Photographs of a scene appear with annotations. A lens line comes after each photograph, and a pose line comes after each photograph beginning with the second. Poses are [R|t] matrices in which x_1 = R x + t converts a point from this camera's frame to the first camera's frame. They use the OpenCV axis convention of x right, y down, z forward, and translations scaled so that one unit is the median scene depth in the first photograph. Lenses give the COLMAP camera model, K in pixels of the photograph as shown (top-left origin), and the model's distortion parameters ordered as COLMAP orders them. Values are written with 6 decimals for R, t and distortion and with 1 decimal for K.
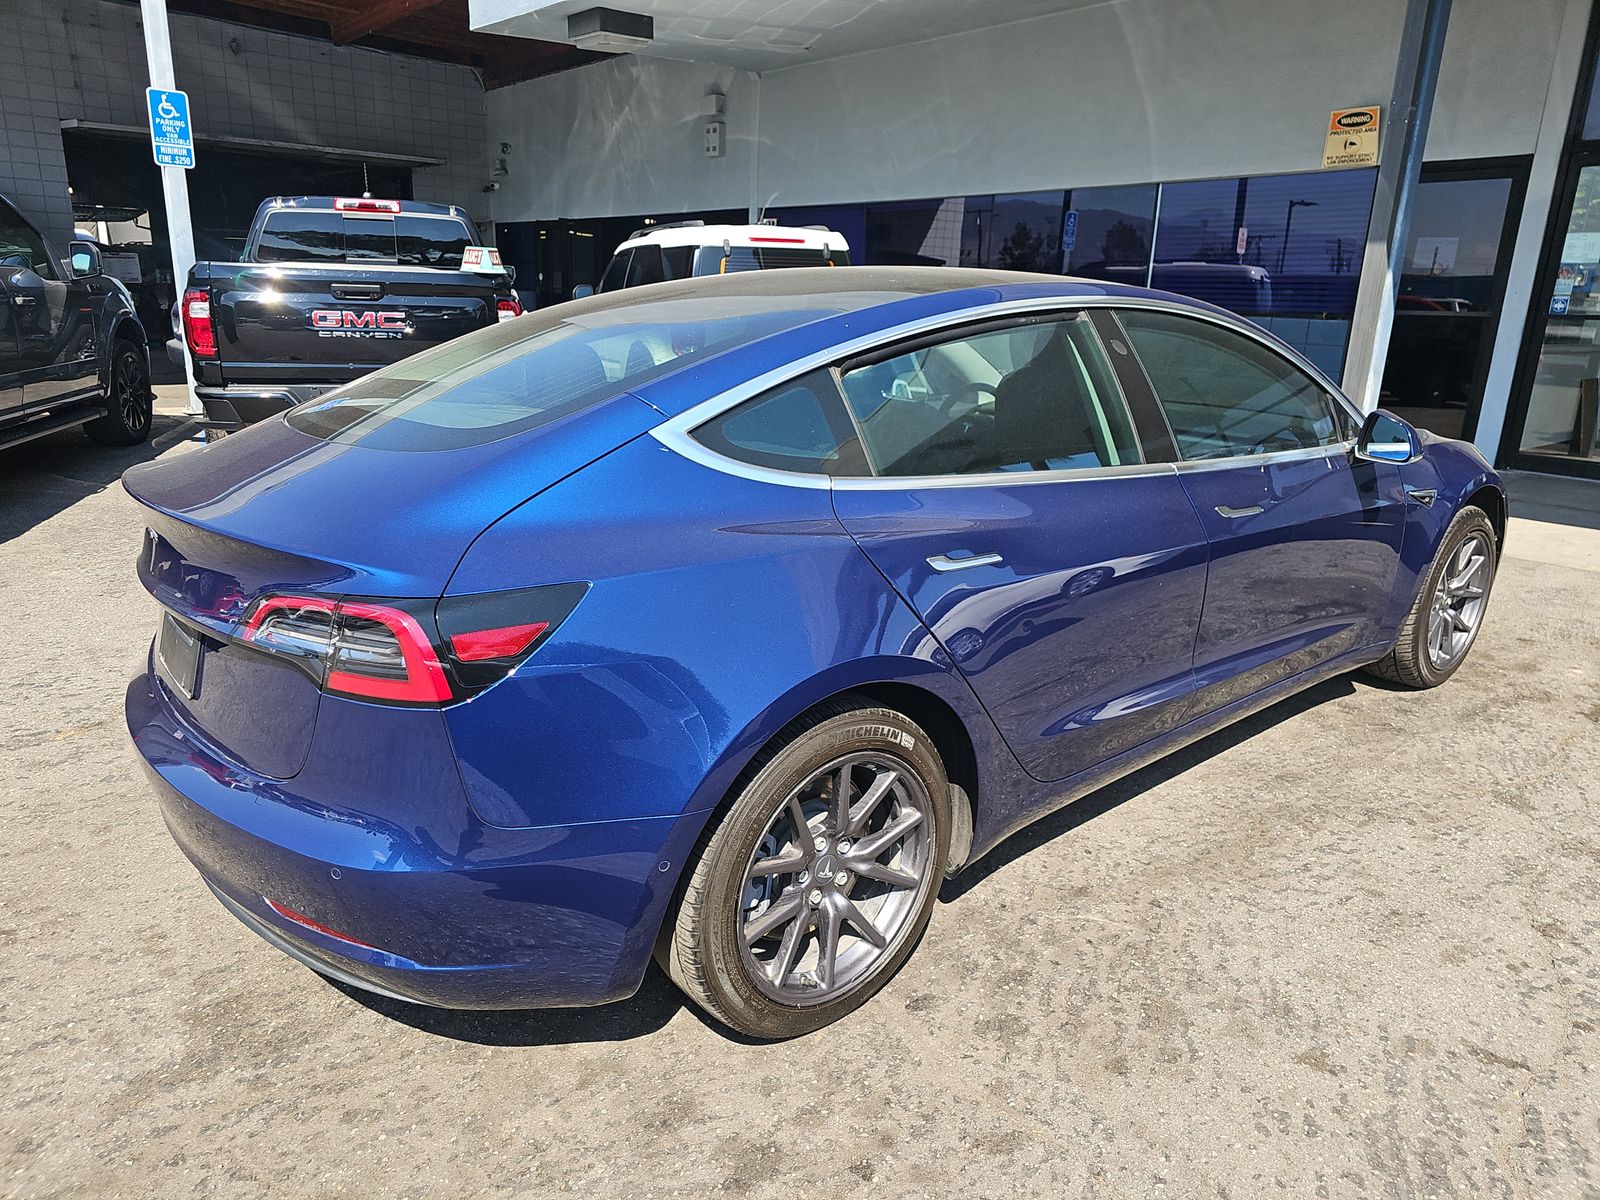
lens RADIAL K [[1078.9, 0, 795.2], [0, 1078.9, 609.4], [0, 0, 1]] dist [0.001393, -0.010625]
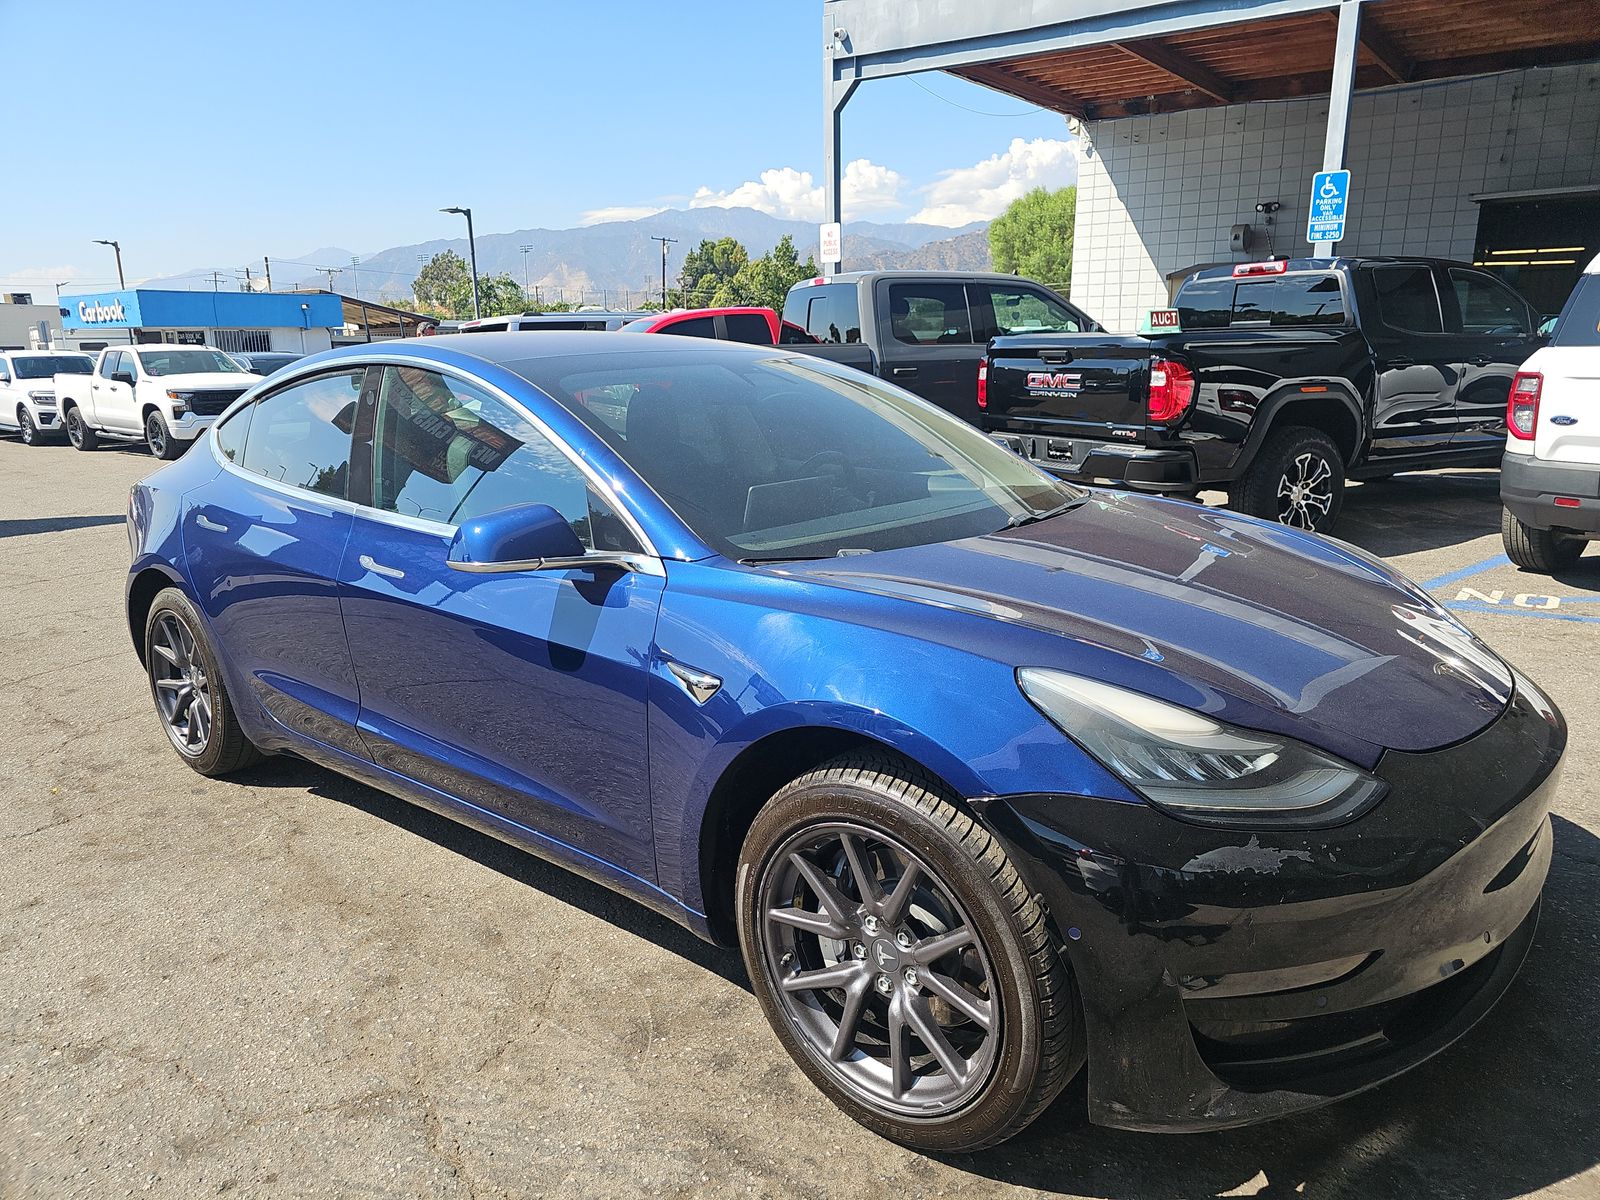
lens RADIAL K [[1078.9, 0, 799.2], [0, 1078.9, 590.1], [0, 0, 1]] dist [0.001393, -0.010625]
pose [[0.177621, 0.186409, -0.966283, 0.437249], [-0.258222, 0.956319, 0.137021, -0.092966], [0.949617, 0.225178, 0.217997, 0.352942]]
